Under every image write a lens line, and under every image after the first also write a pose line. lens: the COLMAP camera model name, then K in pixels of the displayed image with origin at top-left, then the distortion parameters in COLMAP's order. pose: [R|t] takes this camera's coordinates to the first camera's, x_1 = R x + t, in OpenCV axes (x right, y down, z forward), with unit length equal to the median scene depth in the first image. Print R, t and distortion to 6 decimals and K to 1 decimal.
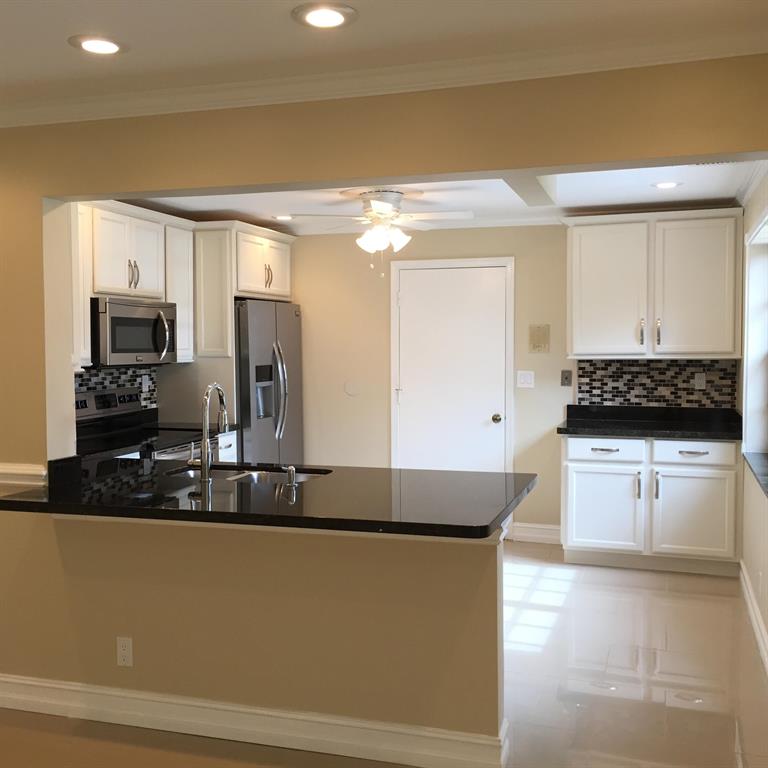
lens RADIAL K [[871.6, 0, 385.9], [0, 871.6, 384.7], [0, 0, 1]] dist [0.042861, 0.000000]
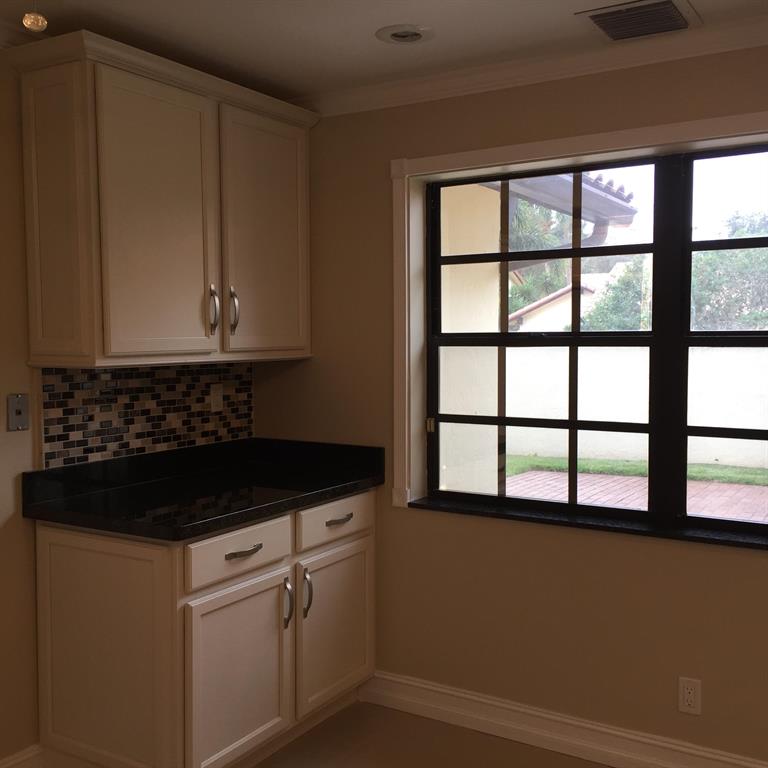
lens RADIAL K [[871.6, 0, 386.6], [0, 871.6, 383.0], [0, 0, 1]] dist [0.042861, 0.000000]
pose [[0.231676, -0.049873, 0.971514, -0.179439], [0.053987, 0.997805, 0.038348, -0.029796], [-0.971294, 0.043565, 0.233860, 0.741620]]
